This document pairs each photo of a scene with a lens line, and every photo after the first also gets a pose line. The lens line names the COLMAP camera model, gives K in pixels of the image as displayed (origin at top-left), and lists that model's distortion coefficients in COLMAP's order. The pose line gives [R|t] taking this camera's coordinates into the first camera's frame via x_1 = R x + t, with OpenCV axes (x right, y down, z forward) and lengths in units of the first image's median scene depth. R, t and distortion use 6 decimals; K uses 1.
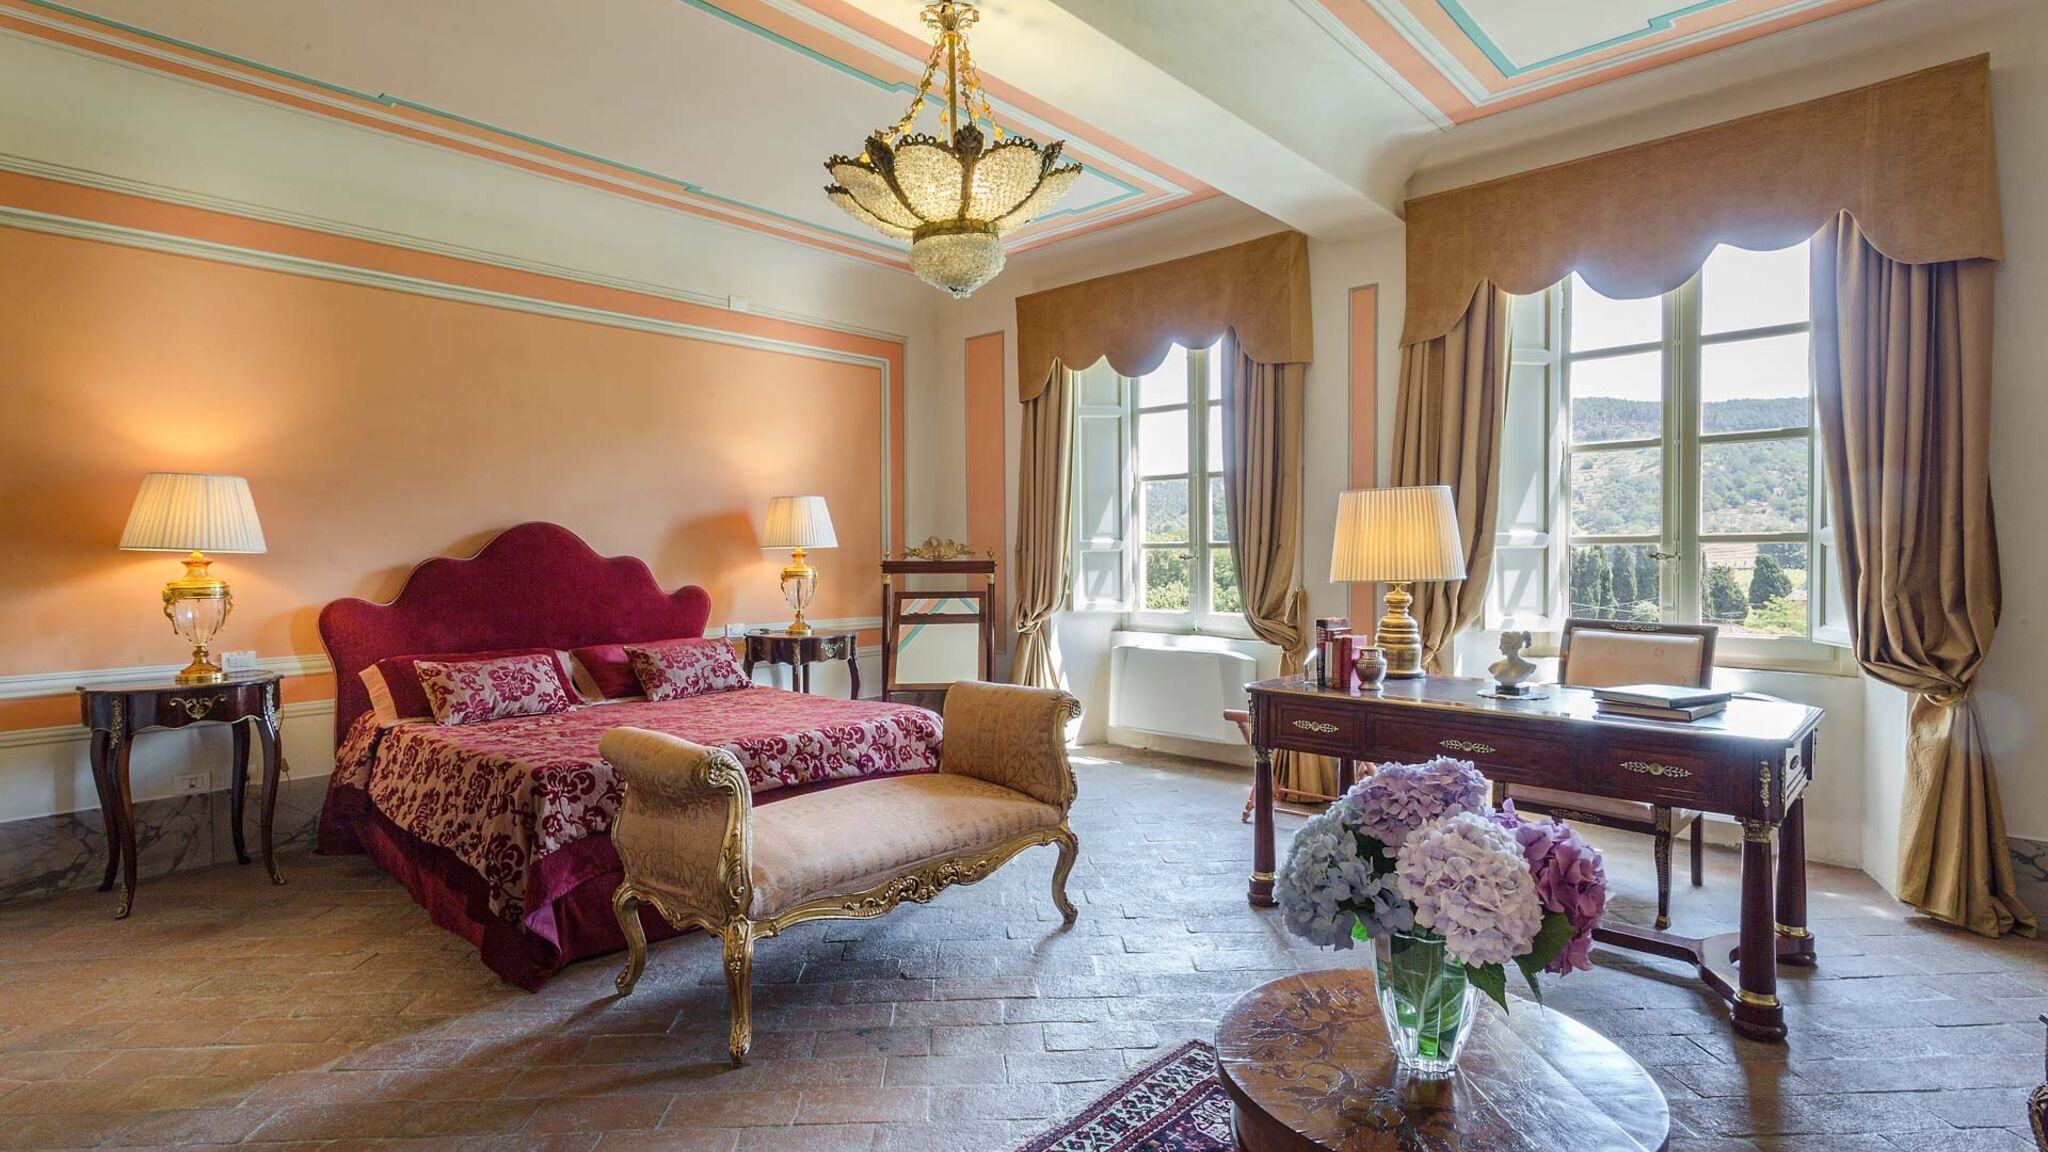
lens RADIAL K [[1016.3, 0, 1019.7], [0, 1016.3, 575.7], [0, 0, 1]] dist [-0.001396, 0.000345]
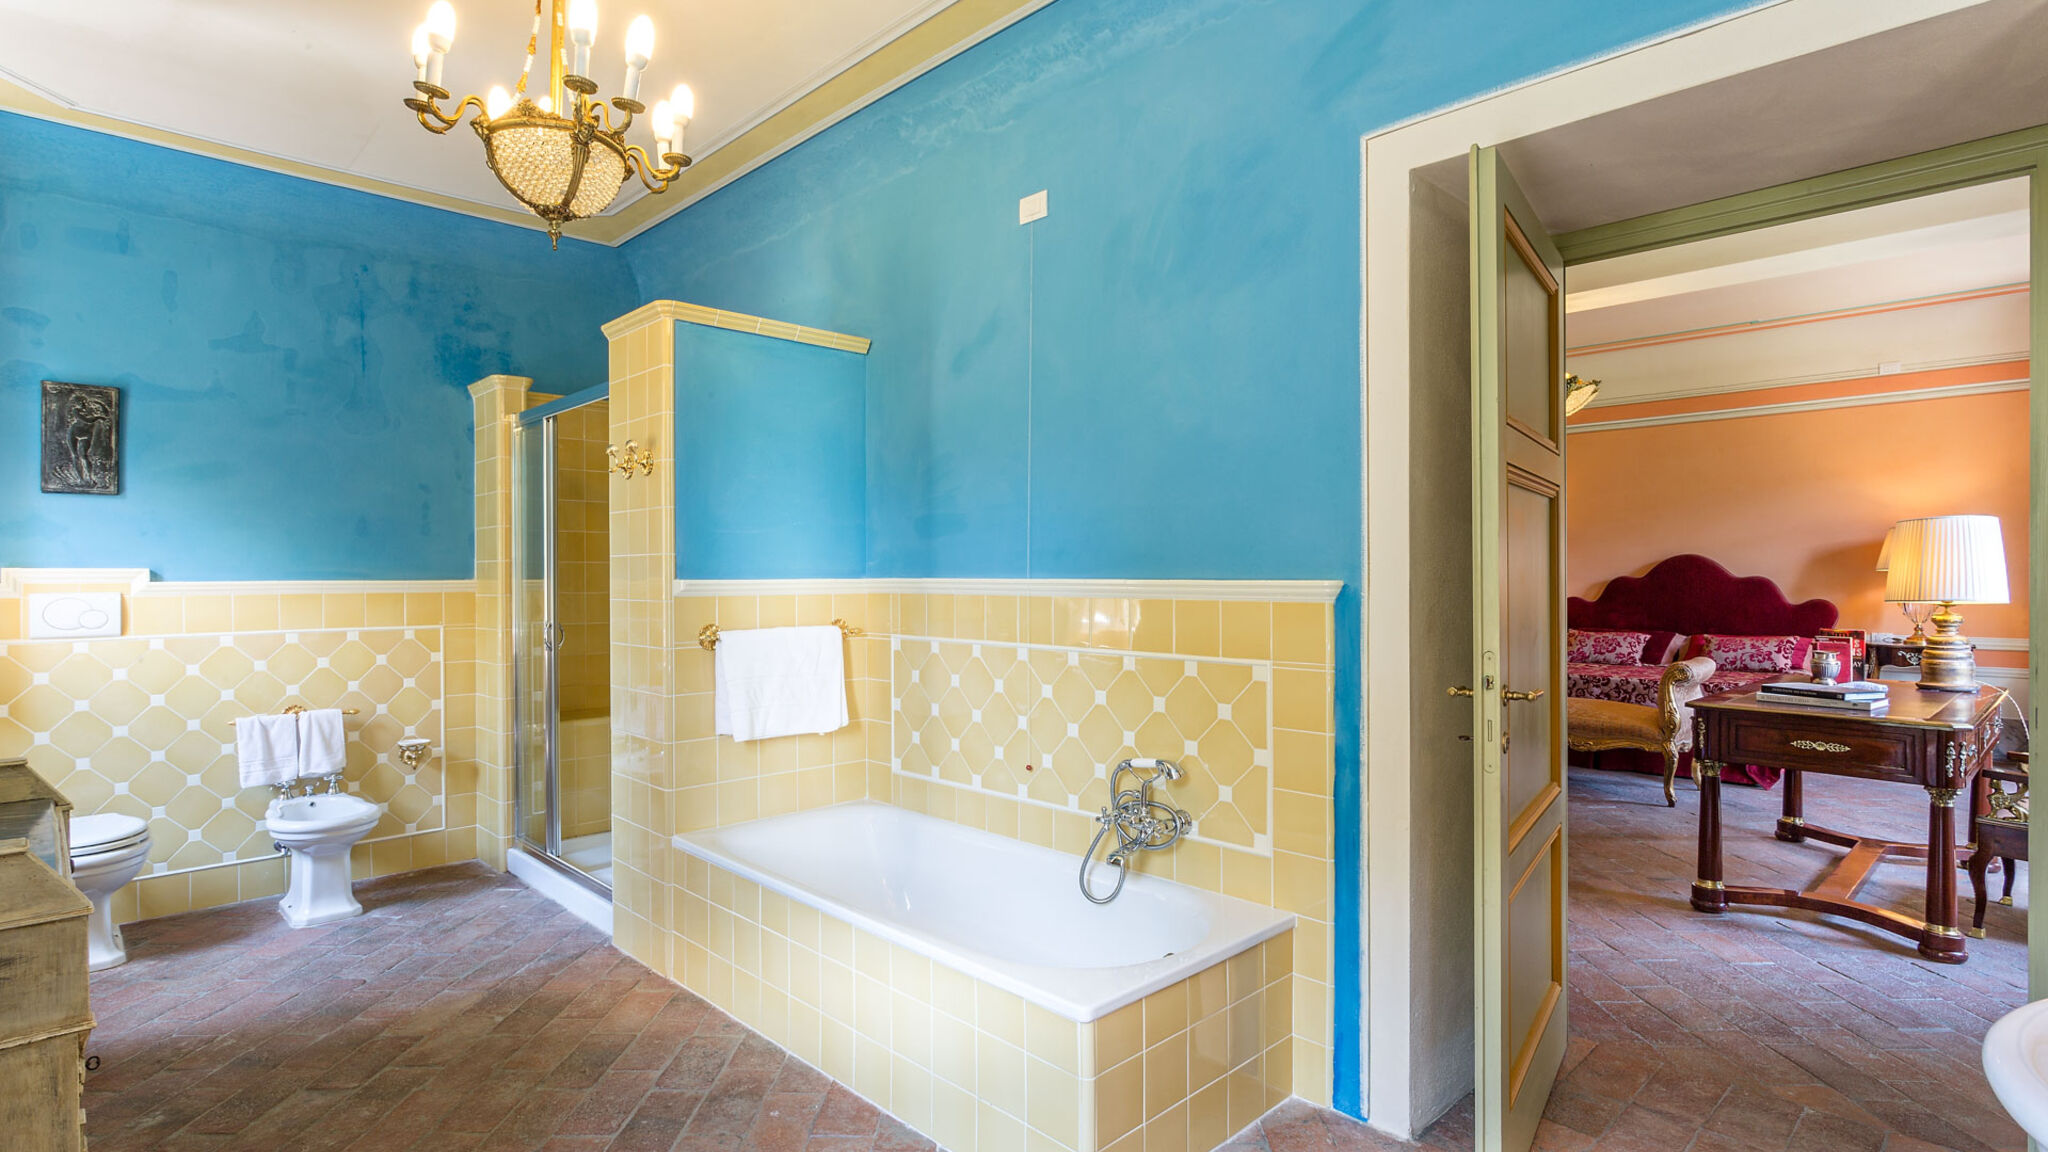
lens RADIAL K [[1016.3, 0, 1019.7], [0, 1016.3, 575.7], [0, 0, 1]] dist [-0.001396, 0.000345]
pose [[-0.065939, 0.005222, -0.997810, 1.314357], [-0.024275, 0.999682, 0.006836, -0.006267], [0.997528, 0.024673, -0.065791, 0.061163]]
